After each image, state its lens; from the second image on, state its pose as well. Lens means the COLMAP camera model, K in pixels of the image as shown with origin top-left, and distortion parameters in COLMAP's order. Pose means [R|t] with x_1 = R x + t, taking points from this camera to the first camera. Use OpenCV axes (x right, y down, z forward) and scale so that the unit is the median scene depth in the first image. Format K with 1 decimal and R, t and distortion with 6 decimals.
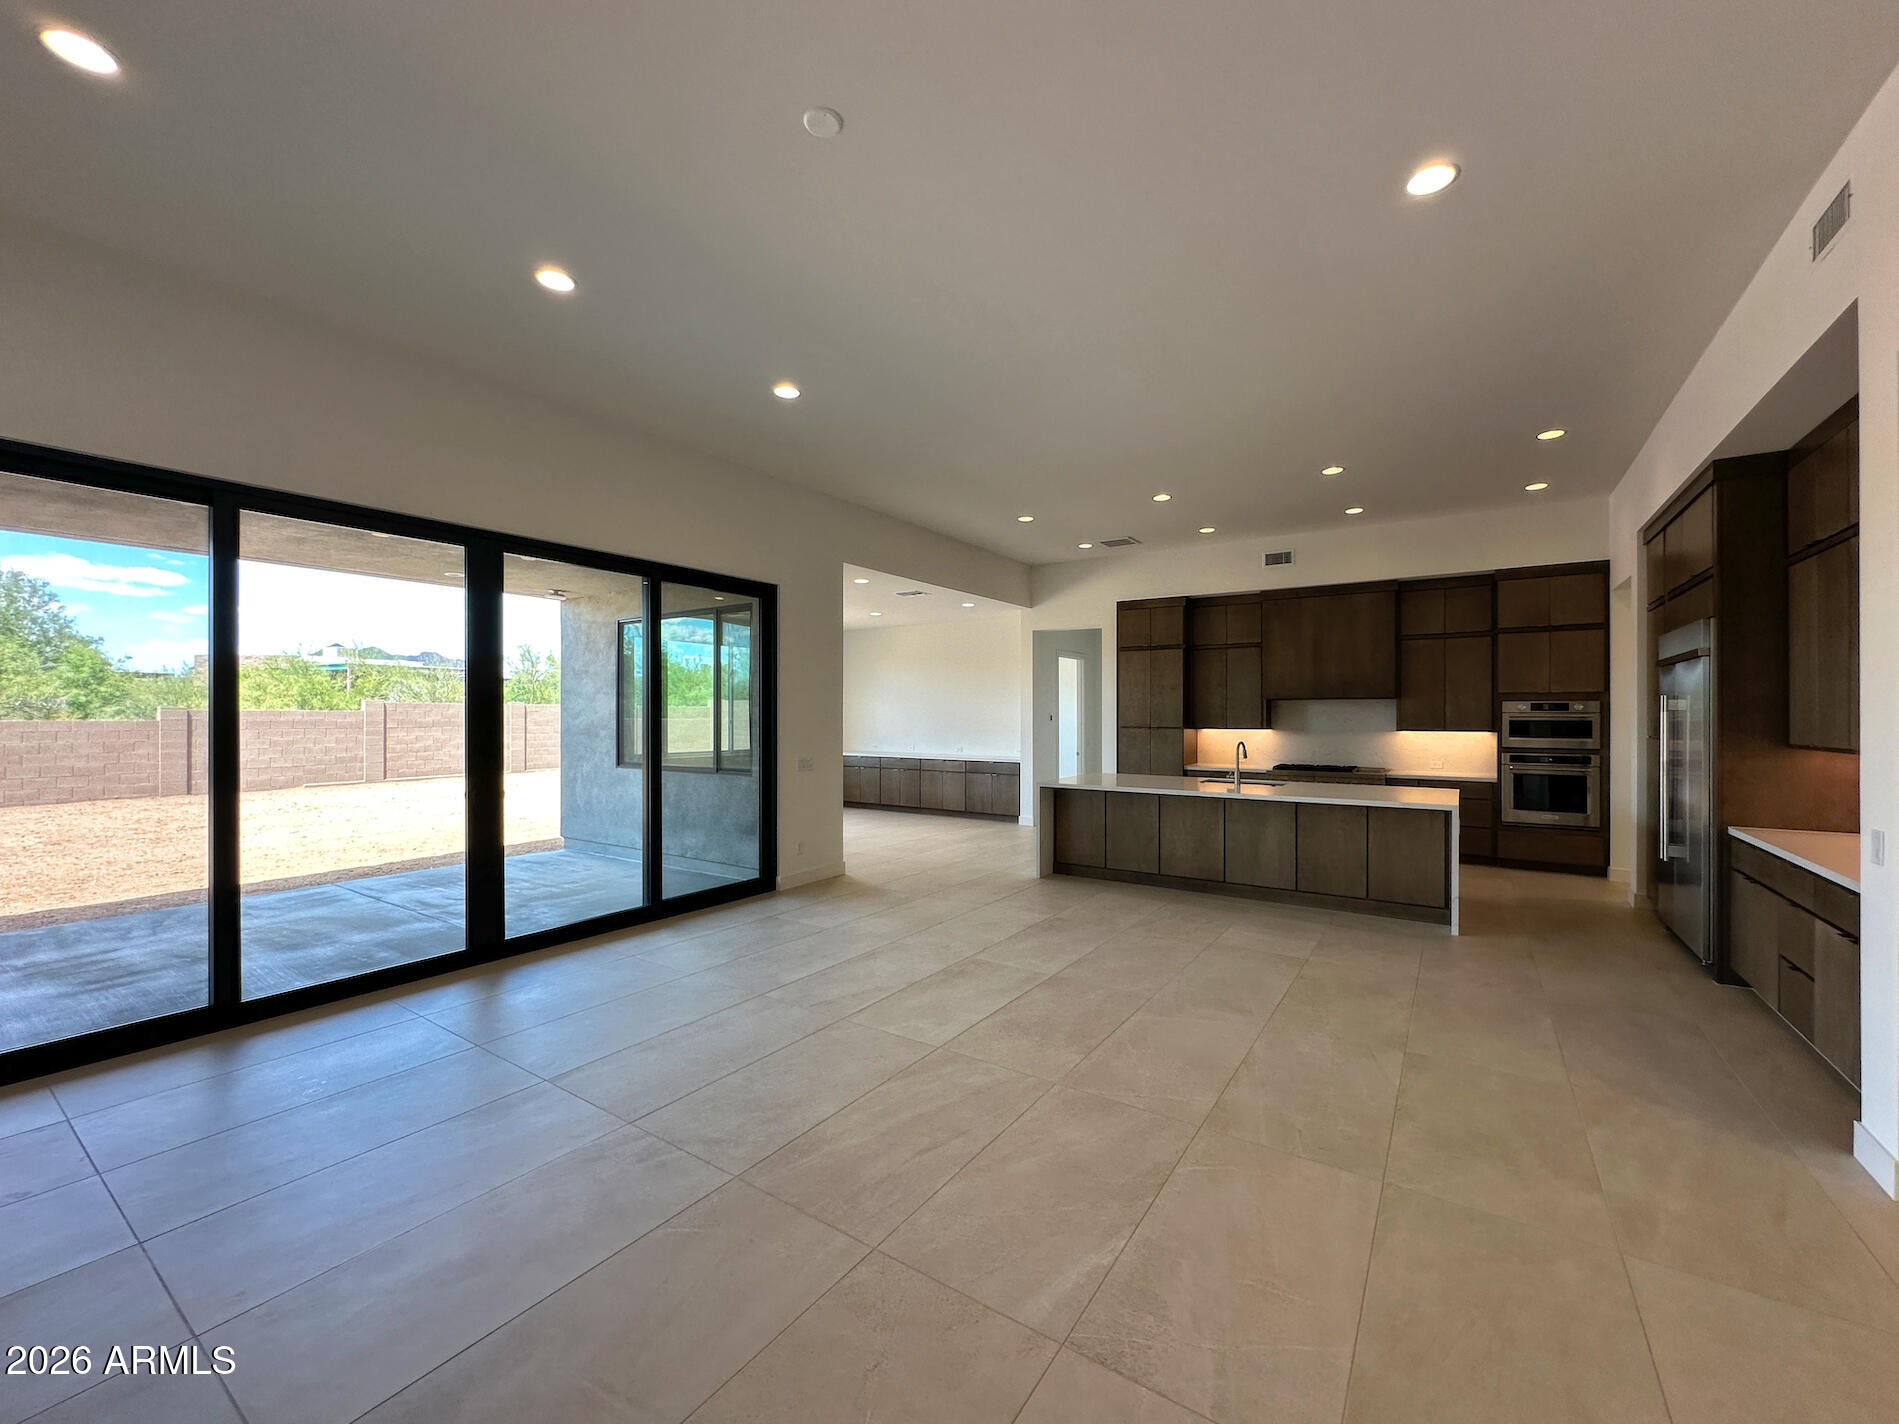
lens RADIAL K [[767.1, 0, 943.3], [0, 767.1, 707.9], [0, 0, 1]] dist [-0.004092, 0.000220]
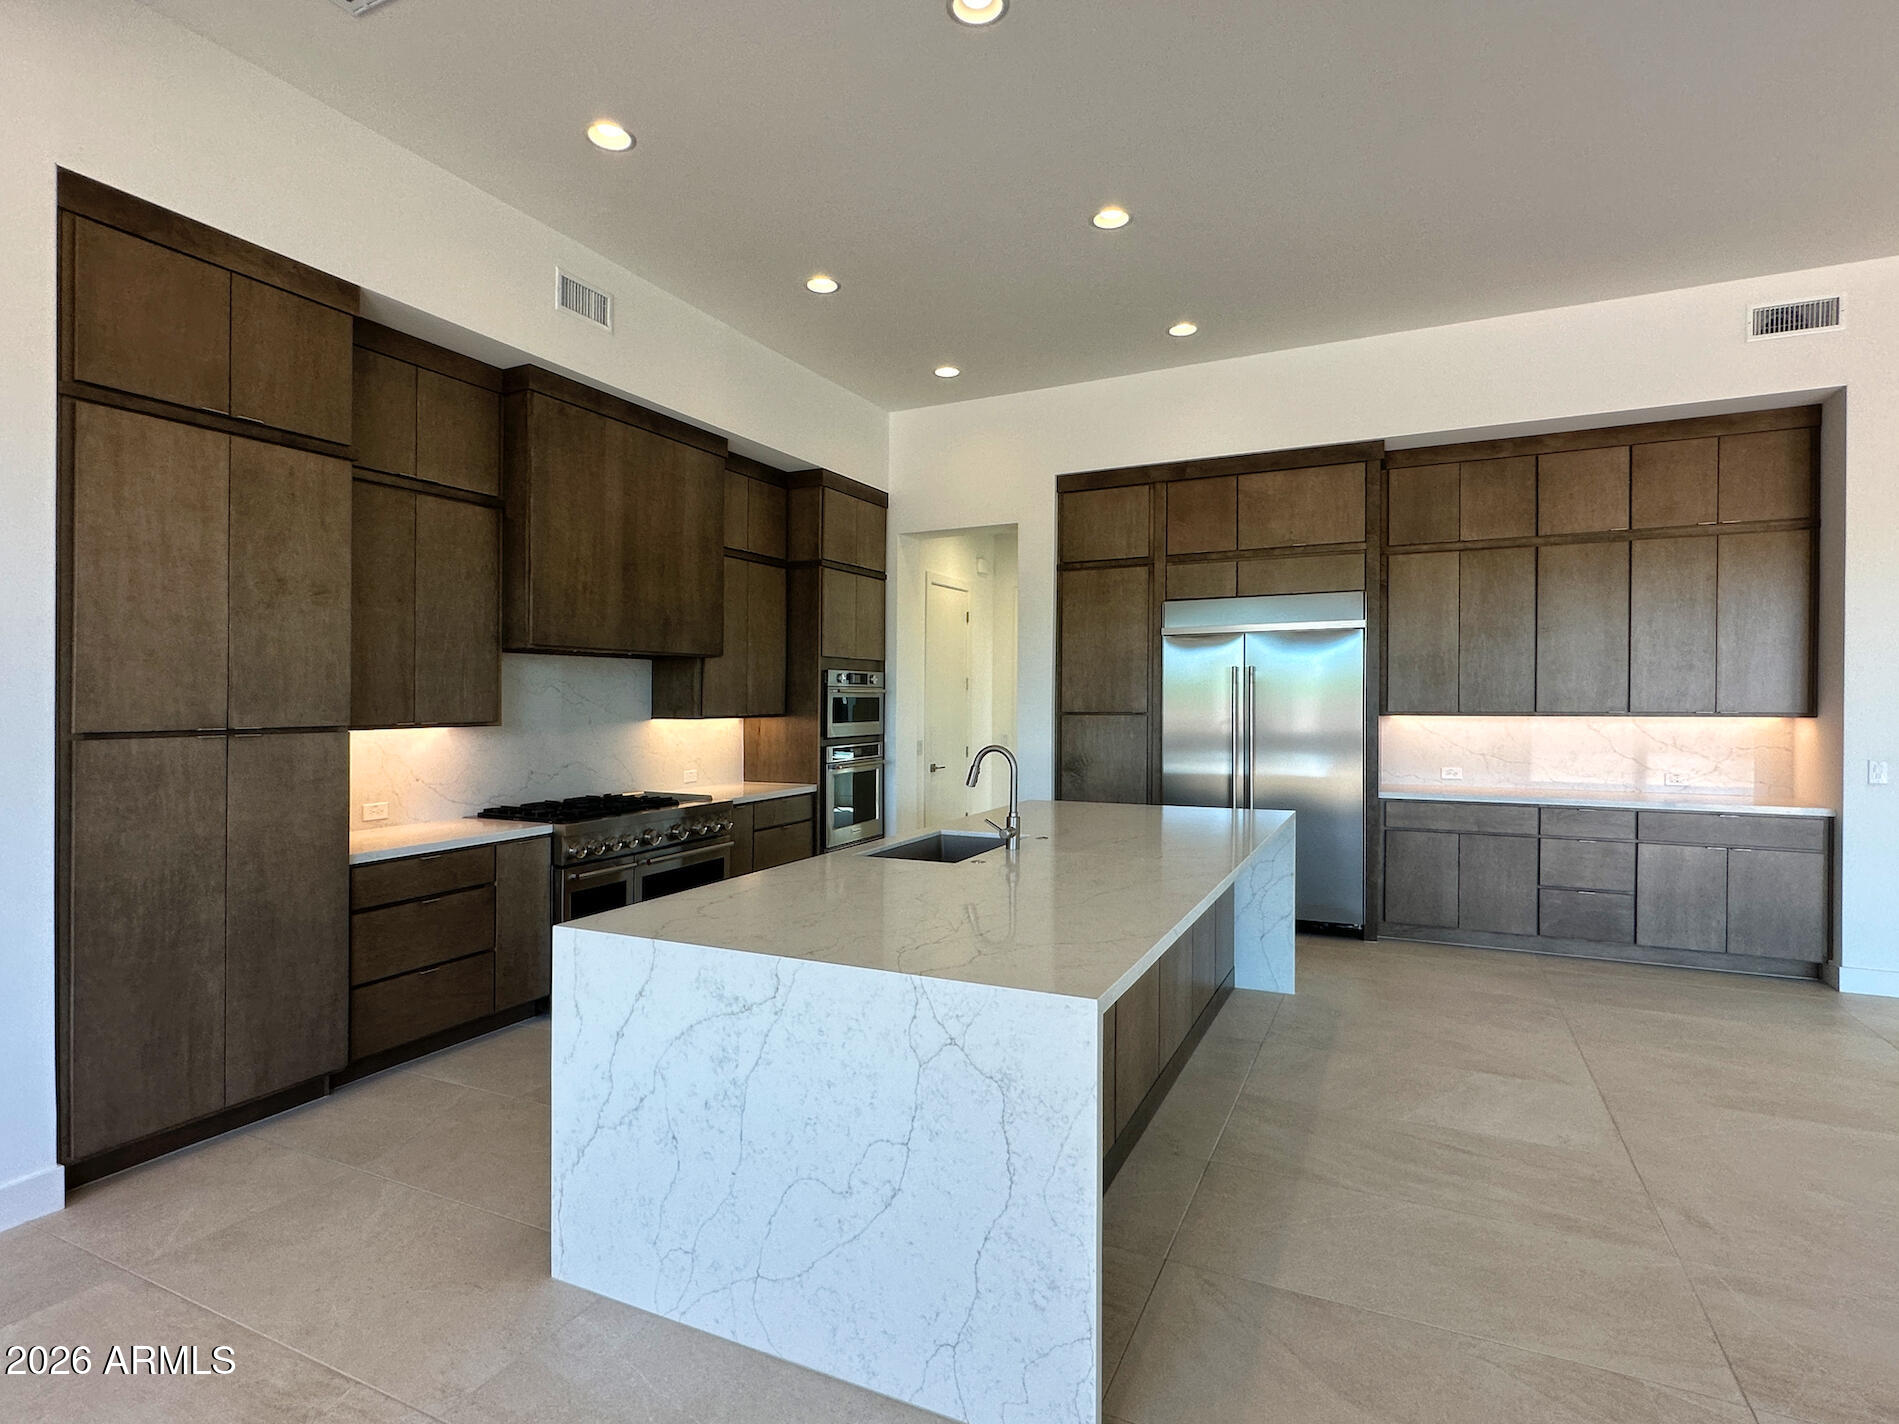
lens RADIAL K [[961.8, 0, 937.9], [0, 961.8, 715.1], [0, 0, 1]] dist [-0.005584, 0.002561]
pose [[-0.150973, -0.018305, 0.988368, -0.113513], [-0.004774, 0.999830, 0.017788, 0.016273], [-0.988526, -0.002033, -0.151034, 1.036600]]
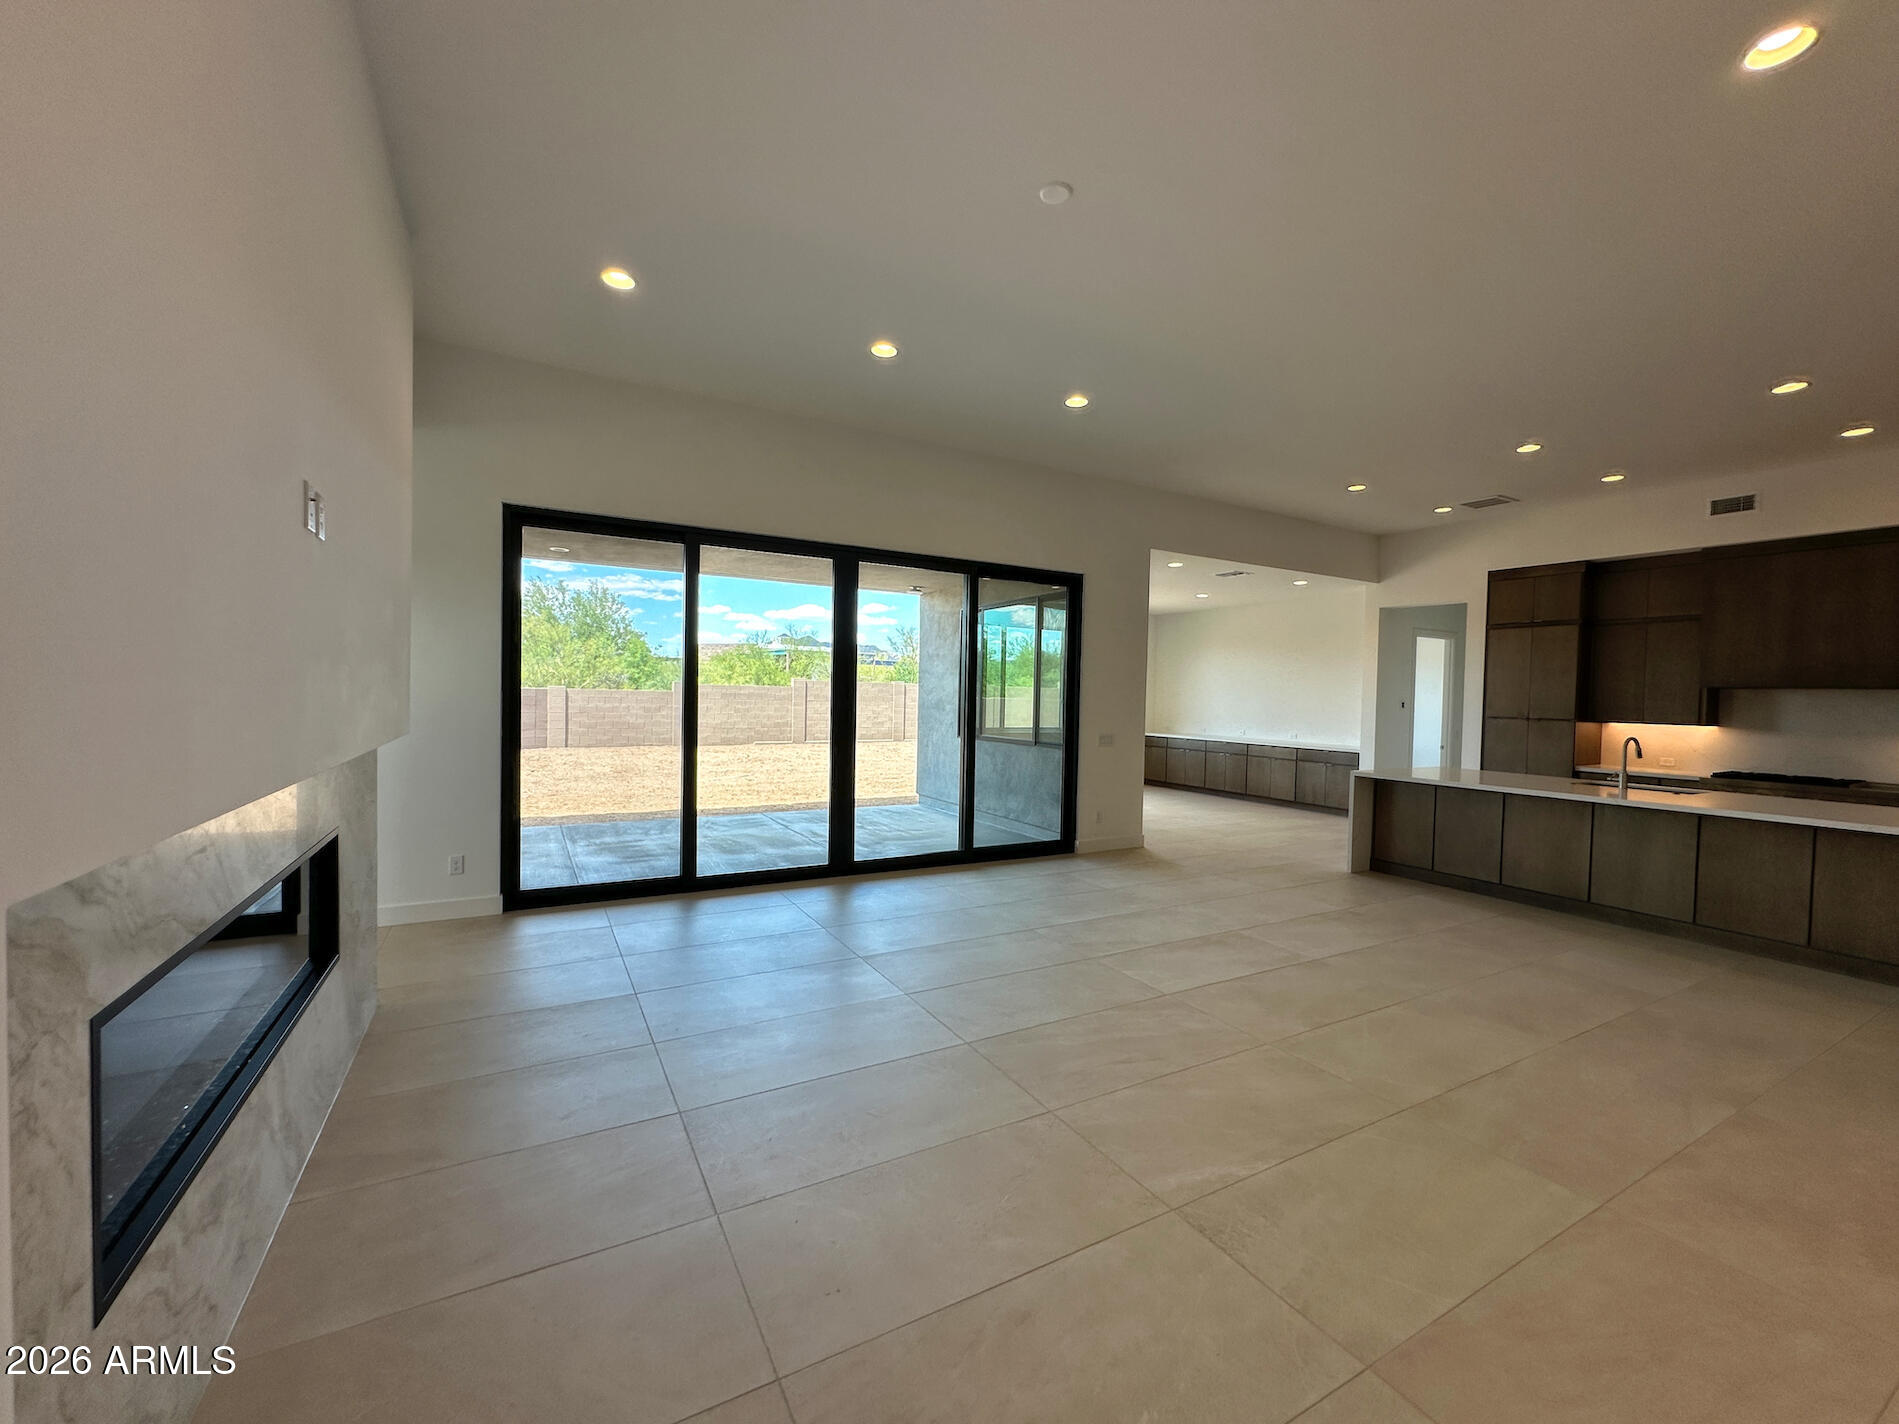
lens RADIAL K [[761.2, 0, 938.3], [0, 761.2, 711.8], [0, 0, 1]] dist [-0.006505, 0.002133]
pose [[0.891784, 0.029845, -0.451476, 0.085547], [-0.017287, 0.999341, 0.031916, 0.002961], [0.452131, -0.020658, 0.891712, -0.055709]]
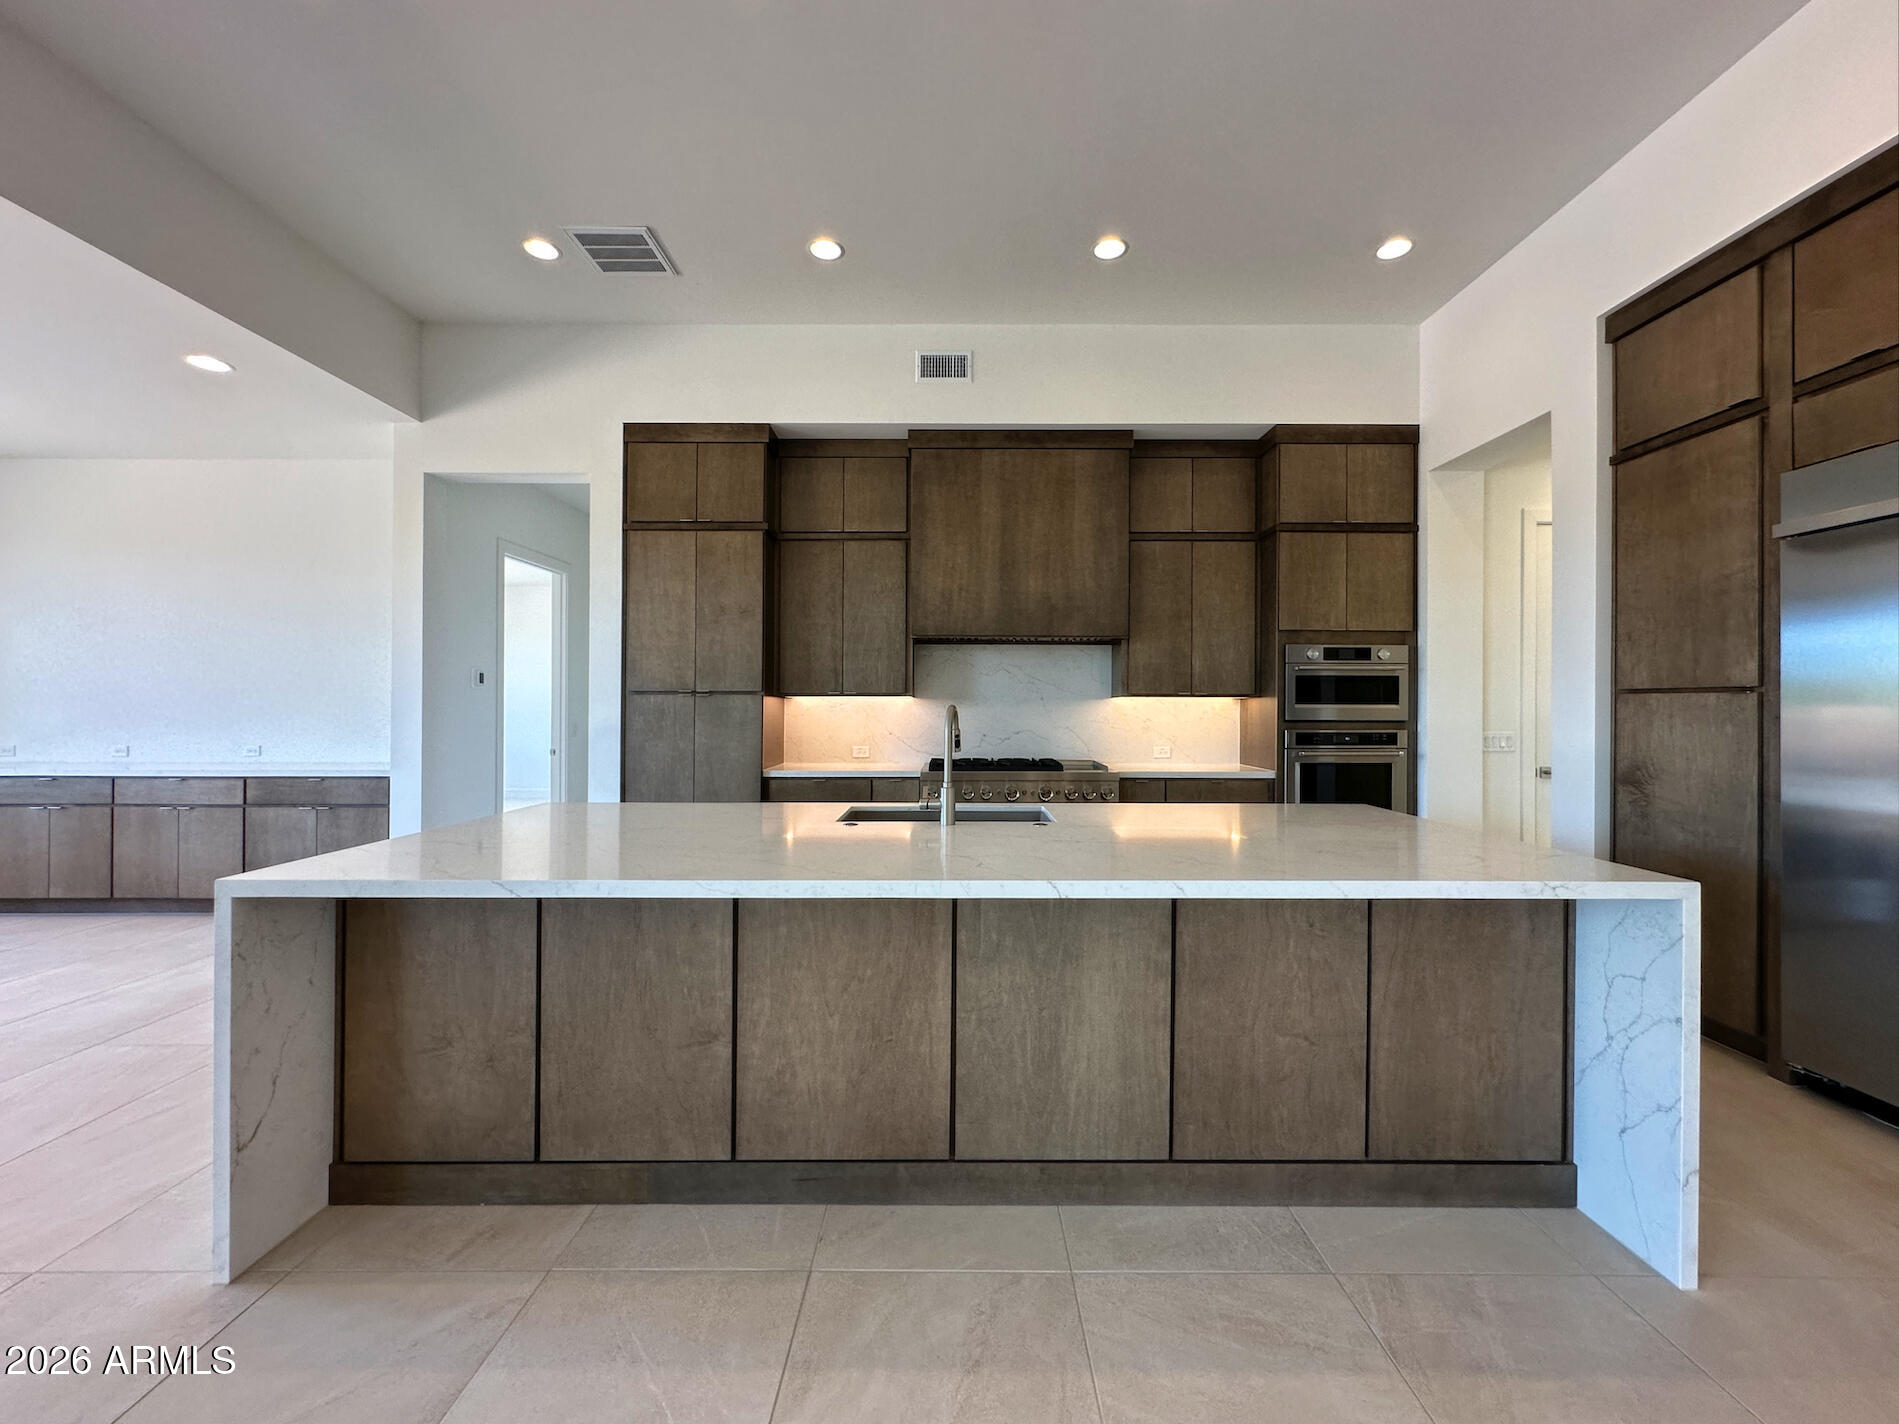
lens RADIAL K [[767.1, 0, 969.2], [0, 767.1, 715.3], [0, 0, 1]] dist [-0.004092, 0.000220]
pose [[0.816797, -0.006872, 0.576884, 0.170508], [-0.005649, 0.999786, 0.019909, 0.037213], [-0.576897, -0.019520, 0.816583, 0.649418]]
